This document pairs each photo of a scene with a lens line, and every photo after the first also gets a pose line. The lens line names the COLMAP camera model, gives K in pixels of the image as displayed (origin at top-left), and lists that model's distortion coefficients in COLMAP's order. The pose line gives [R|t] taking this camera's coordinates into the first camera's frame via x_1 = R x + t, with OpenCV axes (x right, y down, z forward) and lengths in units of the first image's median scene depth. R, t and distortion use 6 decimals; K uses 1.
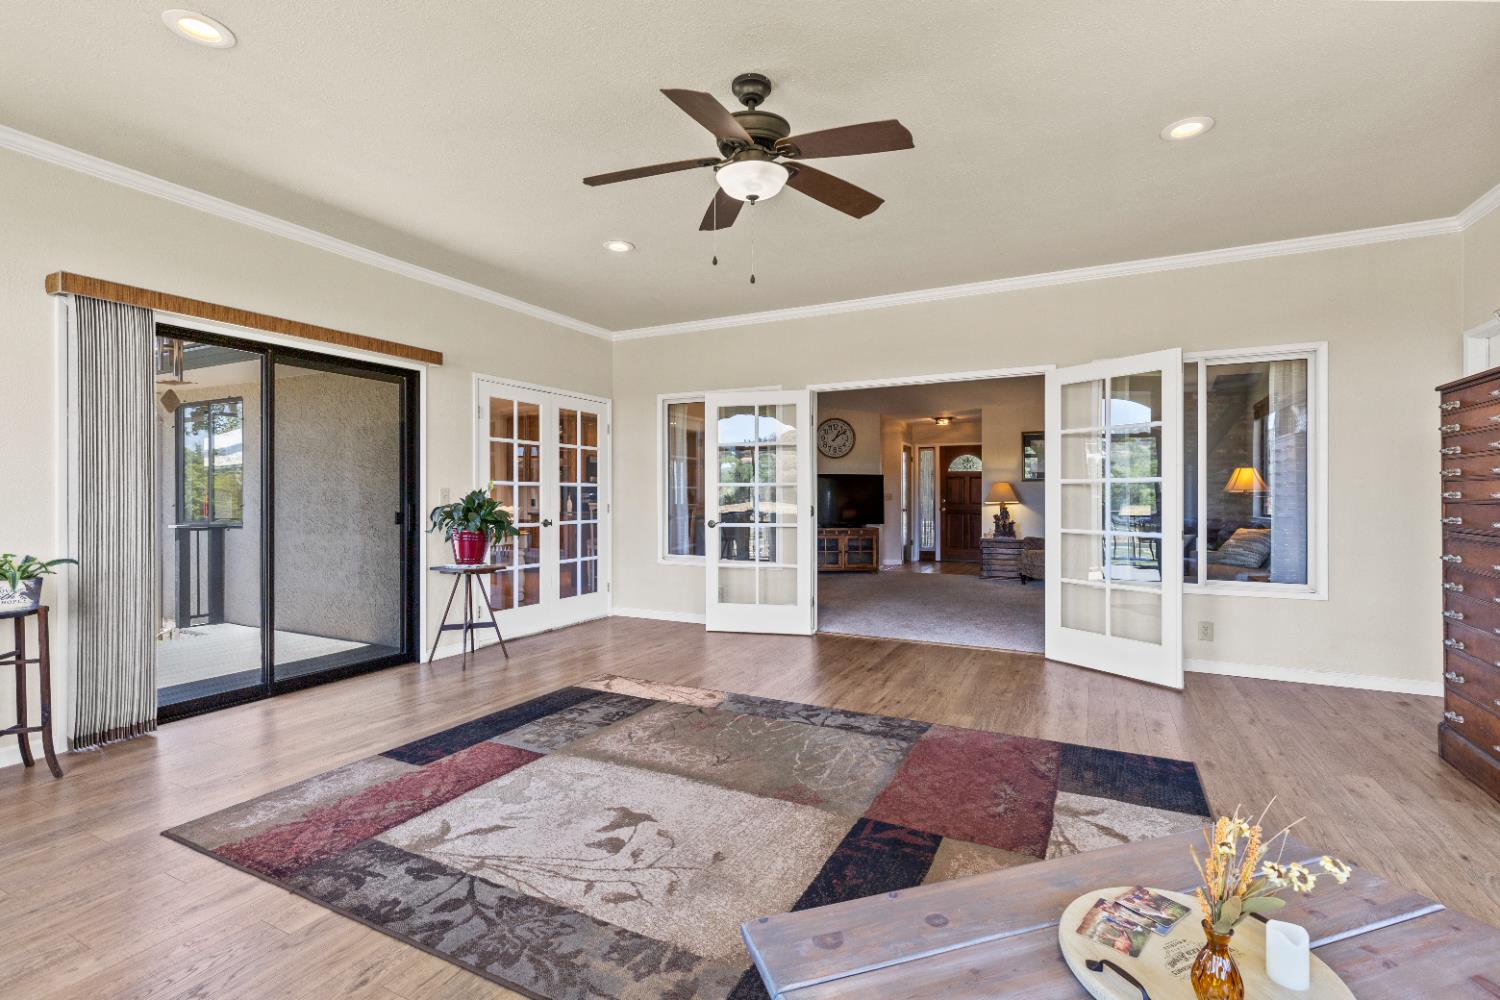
lens RADIAL K [[678.2, 0, 753.2], [0, 678.2, 496.6], [0, 0, 1]] dist [0.003483, -0.000195]
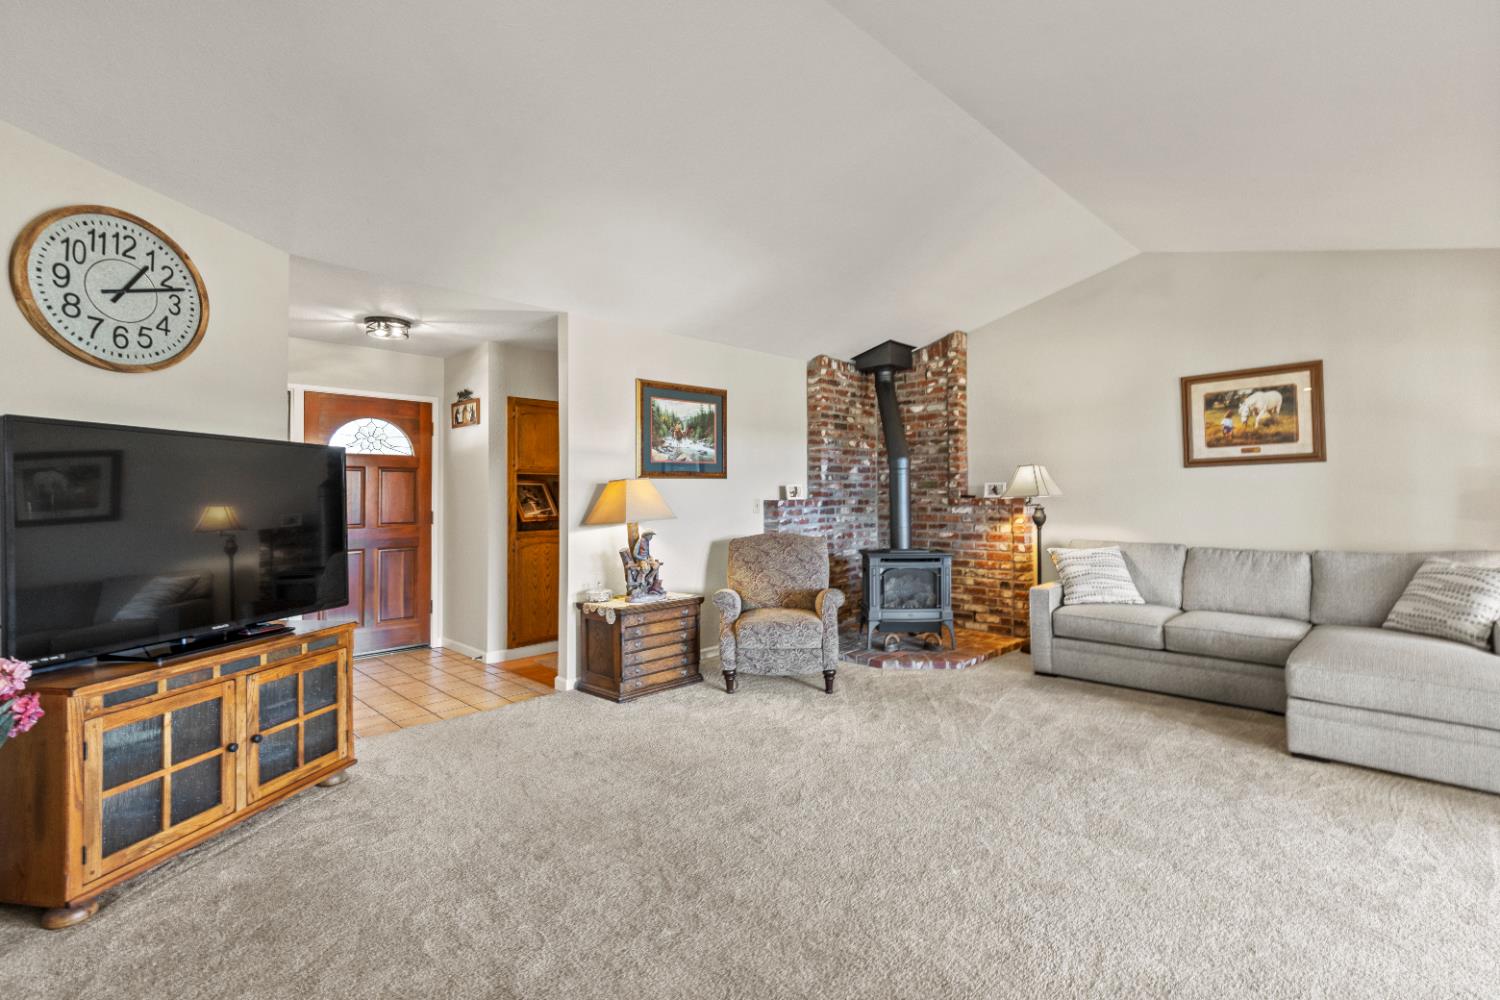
lens RADIAL K [[687.4, 0, 757.4], [0, 687.4, 483.9], [0, 0, 1]] dist [0.011118, 0.000244]
pose [[0.309946, 0.015048, 0.950635, -0.054551], [0.009970, 0.999768, -0.019076, -0.007781], [-0.950702, 0.015390, 0.309724, 0.750926]]
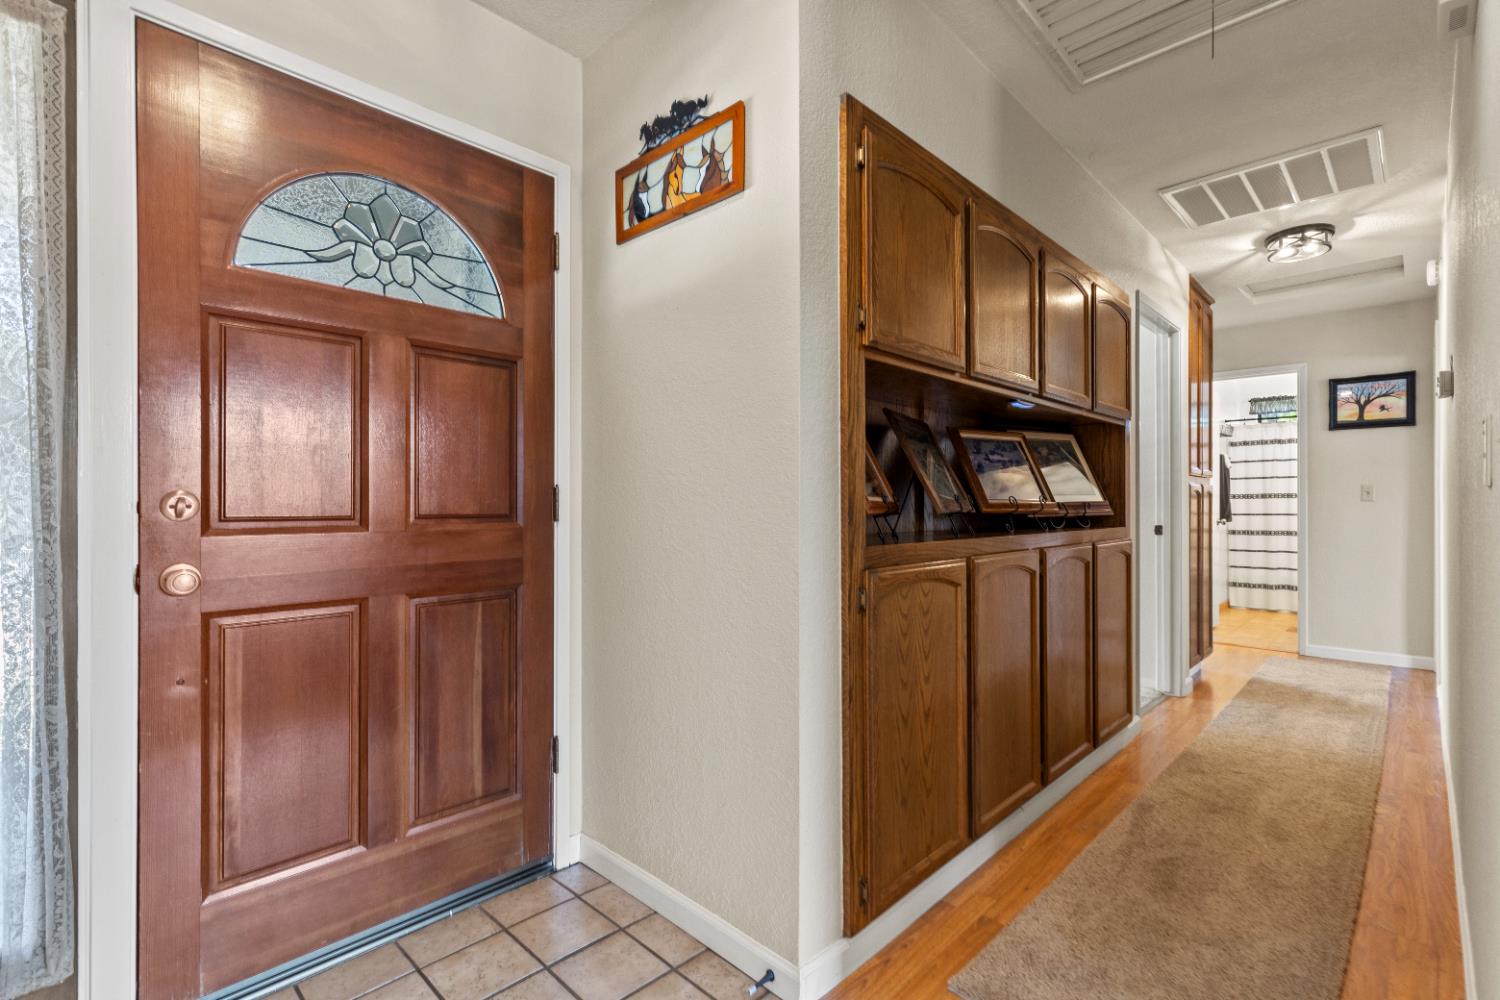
lens RADIAL K [[681.8, 0, 759.6], [0, 681.8, 503.9], [0, 0, 1]] dist [0.005748, 0.000337]
pose [[0.294771, -0.001006, 0.955567, 0.245370], [0.005297, 0.999986, -0.000581, 0.007974], [-0.955553, 0.005233, 0.294772, 1.083564]]
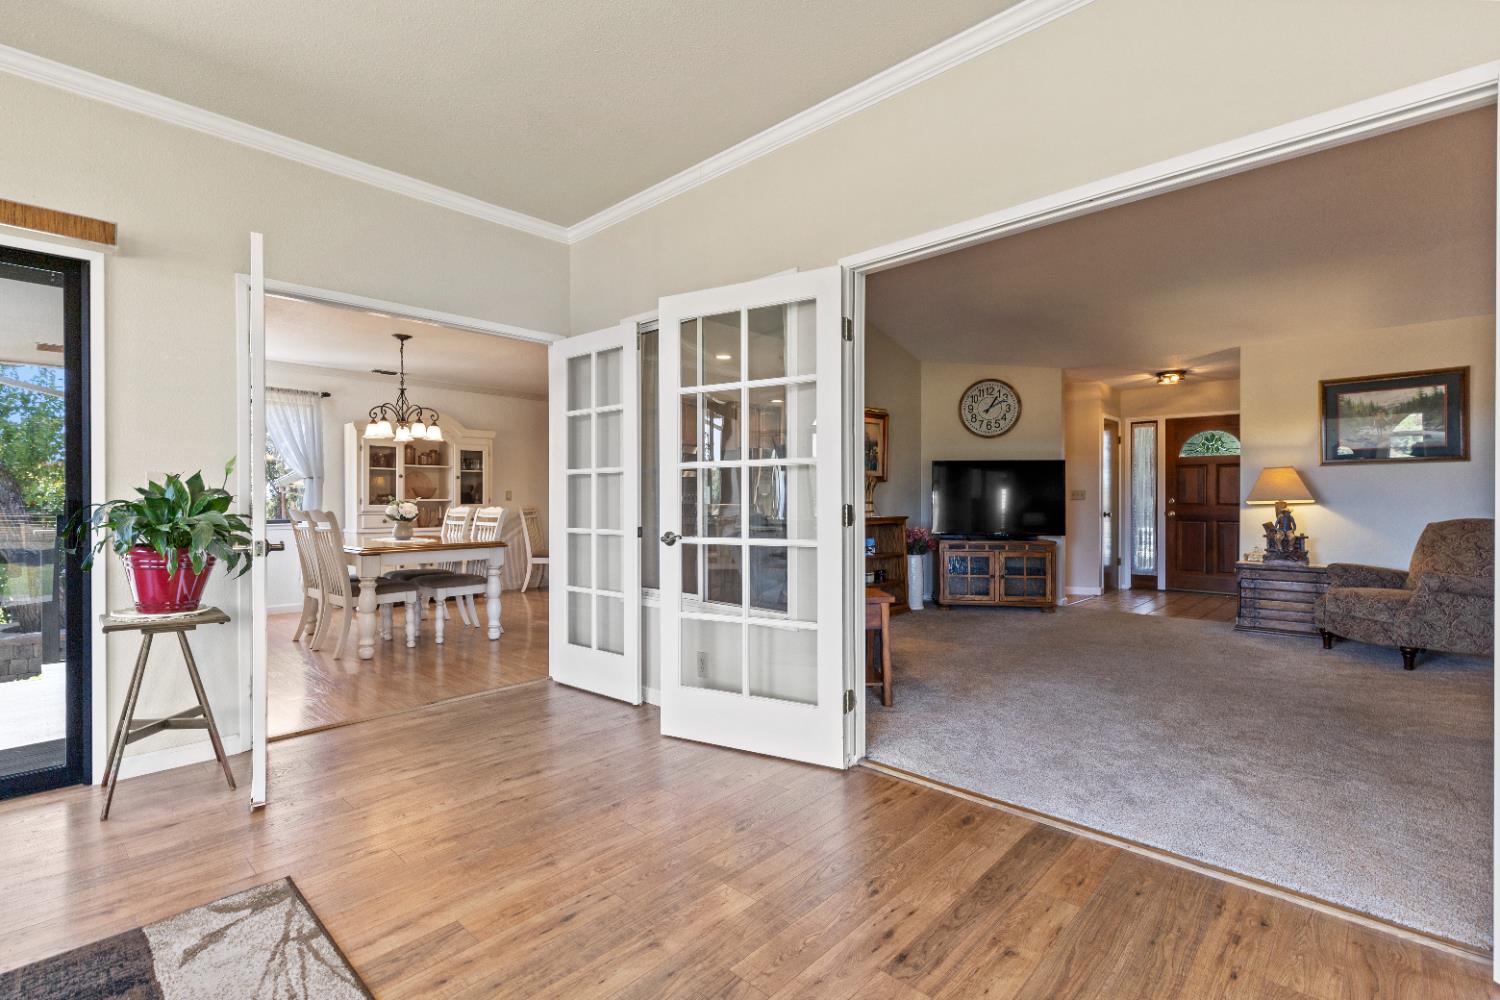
lens RADIAL K [[681.8, 0, 759.6], [0, 681.8, 503.9], [0, 0, 1]] dist [0.005748, 0.000337]
pose [[0.961457, 0.000578, -0.274955, 0.093689], [0.001272, 0.999978, 0.006549, 0.005488], [0.274953, -0.006647, 0.961435, 0.298731]]
